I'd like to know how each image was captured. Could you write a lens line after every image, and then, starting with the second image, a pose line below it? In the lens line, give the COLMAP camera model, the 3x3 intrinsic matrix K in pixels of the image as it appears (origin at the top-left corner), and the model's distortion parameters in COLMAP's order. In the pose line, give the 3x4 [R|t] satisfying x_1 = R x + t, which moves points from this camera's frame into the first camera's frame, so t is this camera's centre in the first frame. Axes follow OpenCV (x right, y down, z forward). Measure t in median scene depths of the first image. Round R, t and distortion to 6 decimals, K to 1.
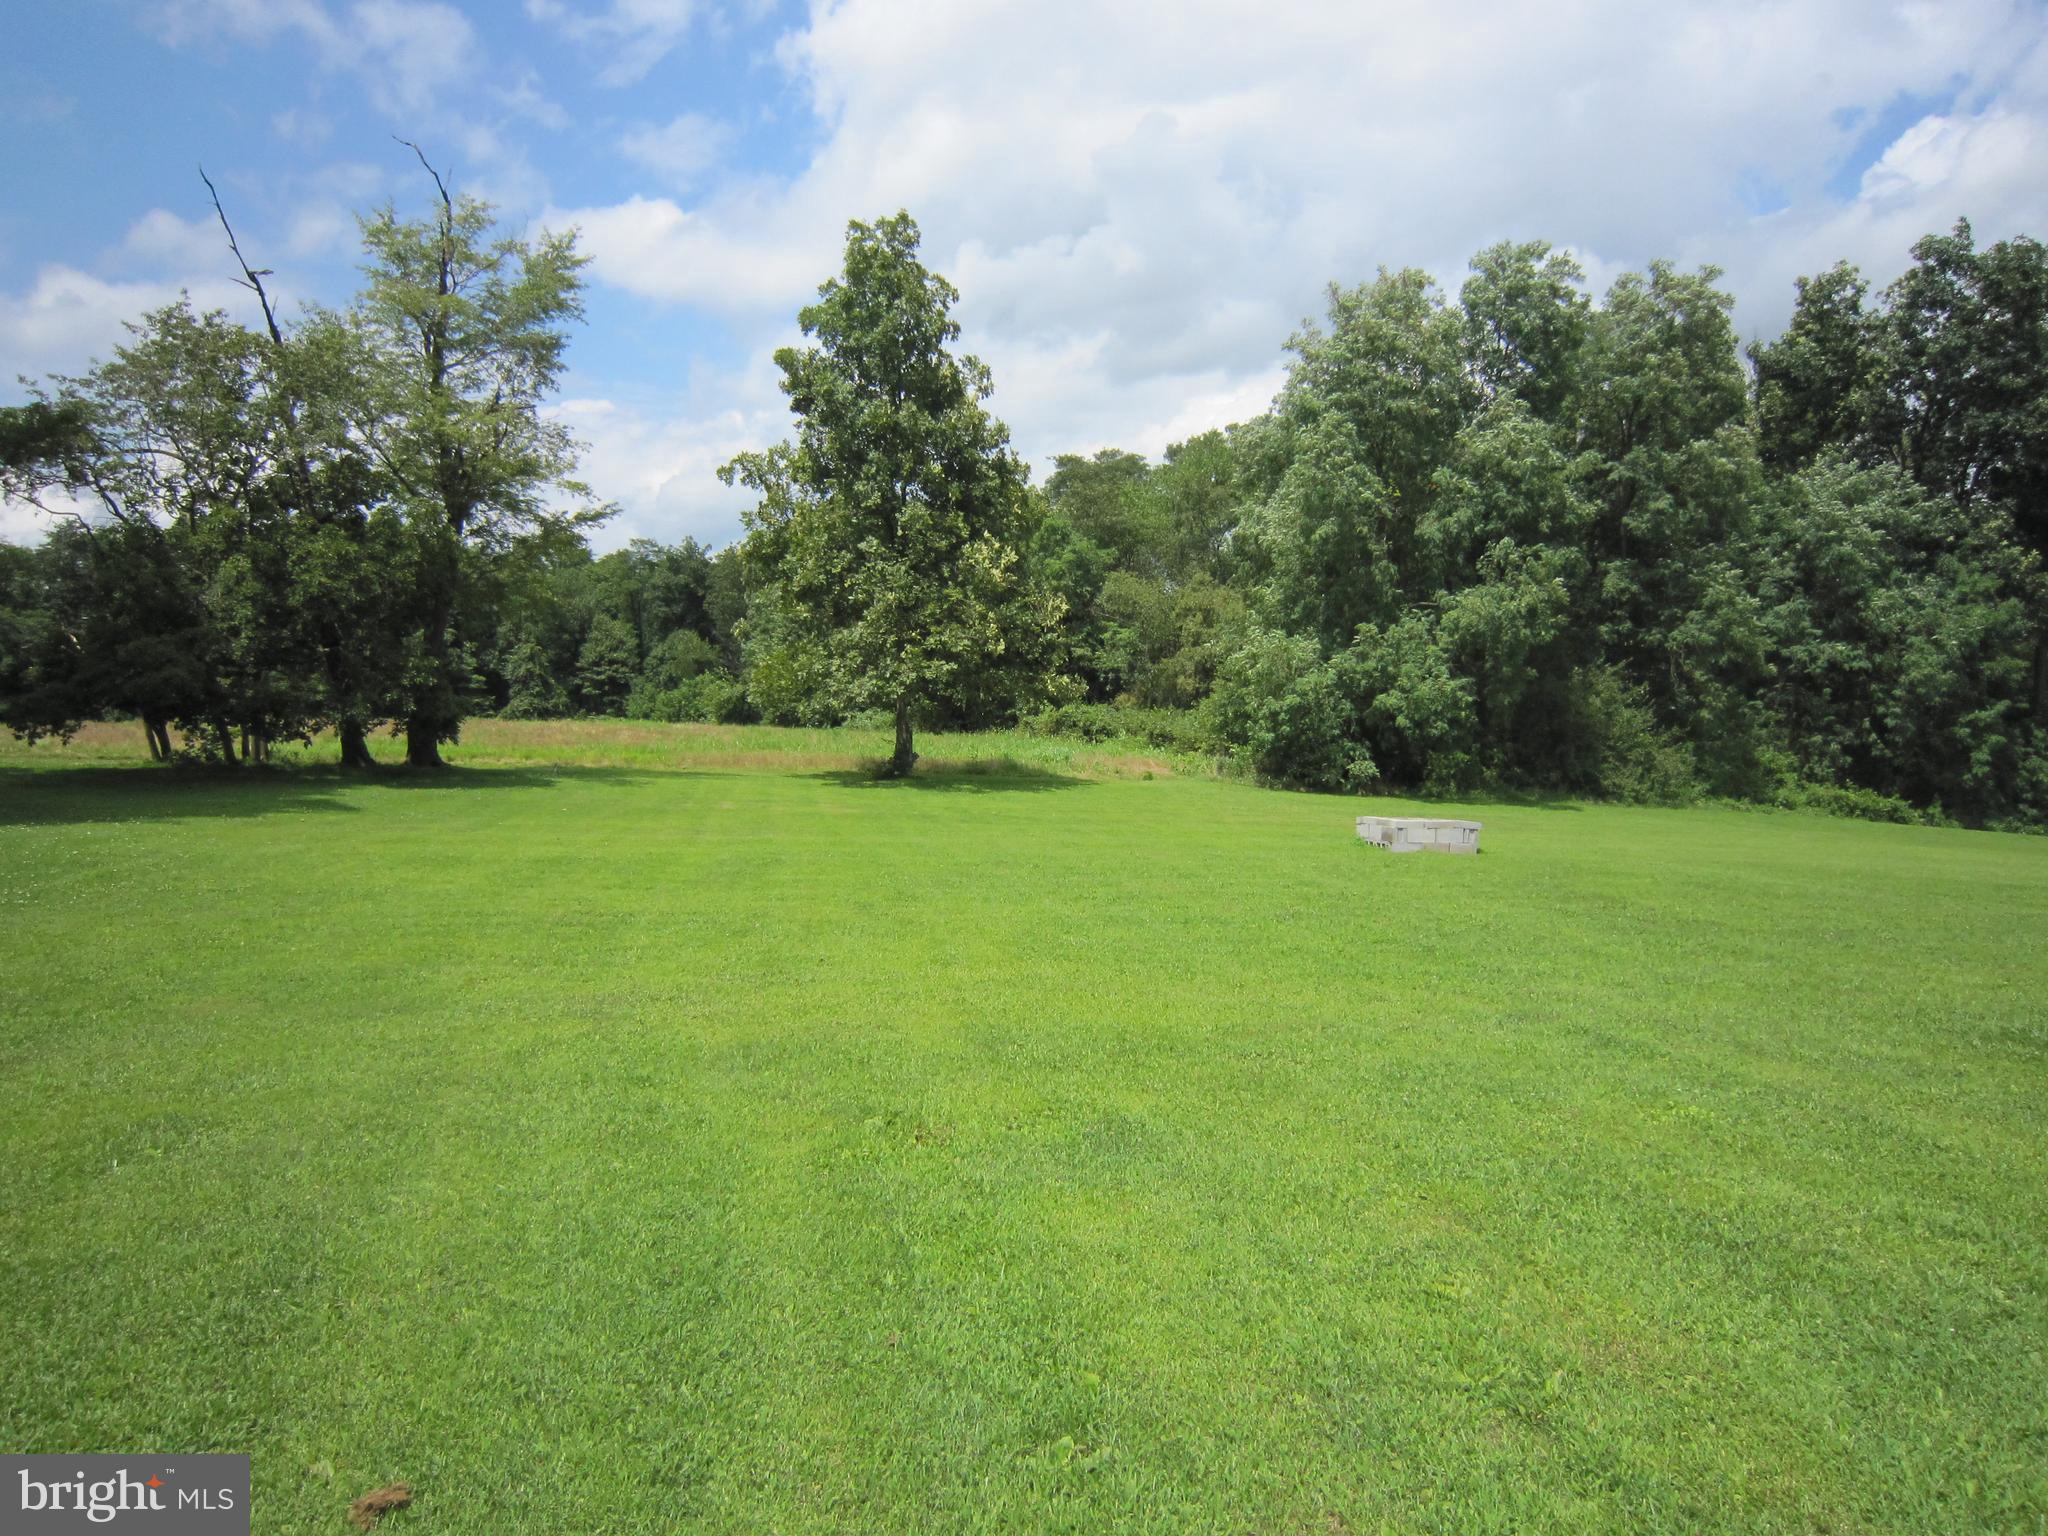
lens RADIAL K [[1439.5, 0, 1024.0], [0, 1439.5, 768.0], [0, 0, 1]] dist [-0.046974, 0.007623]
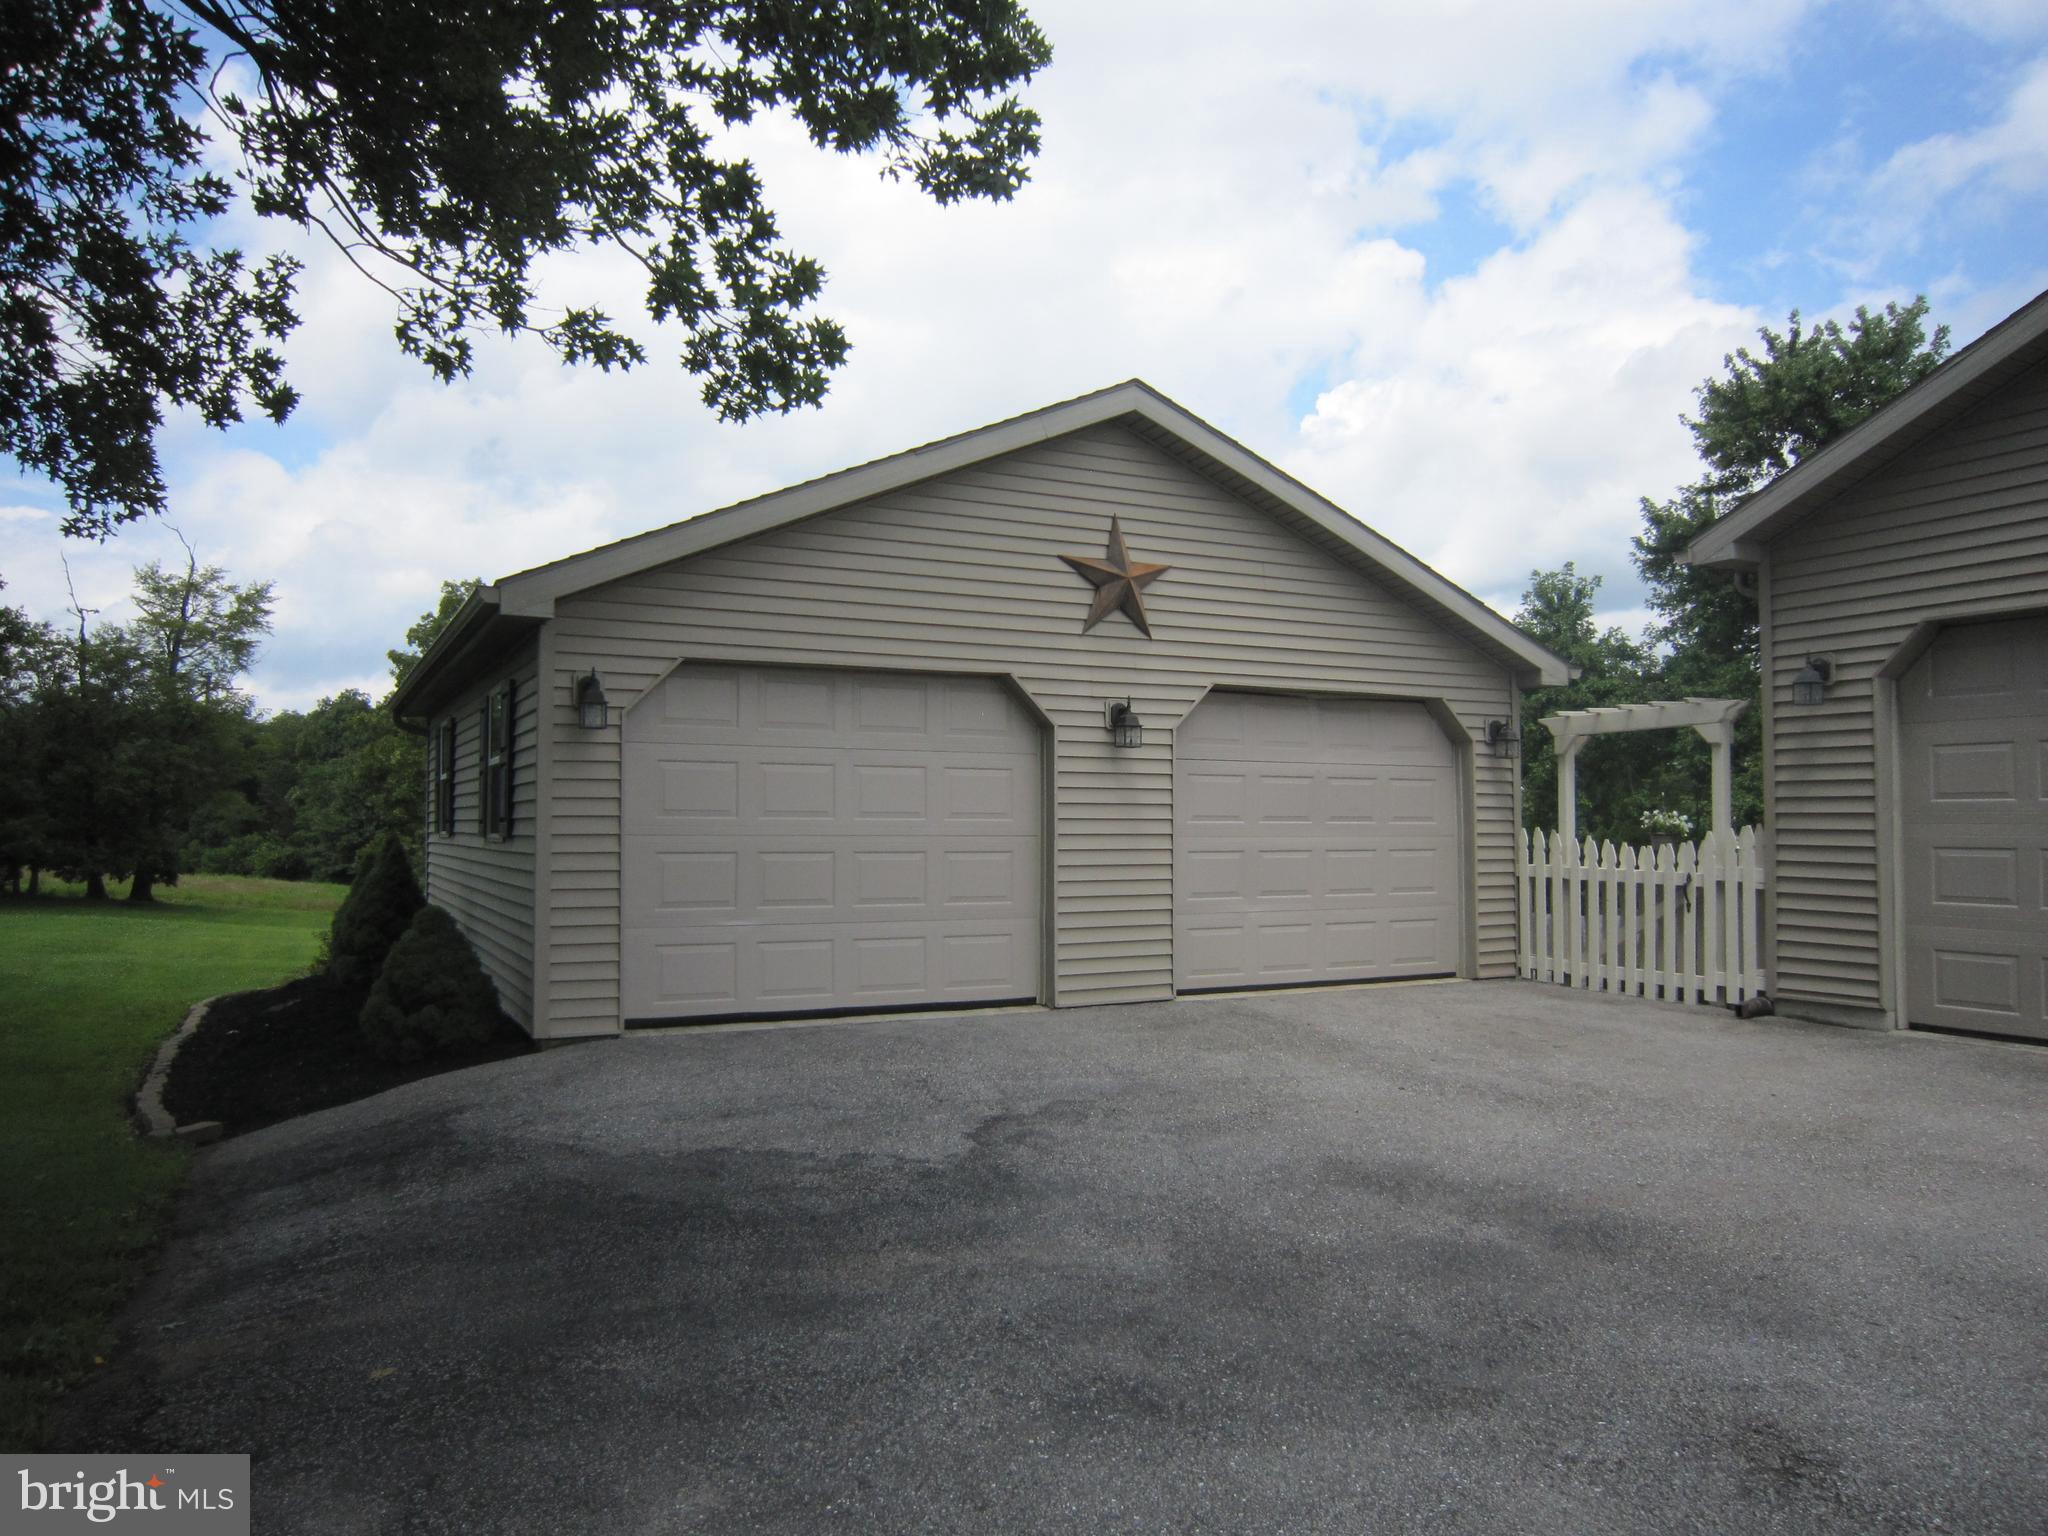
lens RADIAL K [[1443.8, 0, 1024.0], [0, 1443.8, 768.0], [0, 0, 1]] dist [-0.023000, 0.002683]
pose [[0.952543, 0.057697, 0.298886, 0.032828], [-0.021264, 0.992086, -0.123743, 0.026557], [-0.303660, 0.111514, 0.946232, -0.753876]]
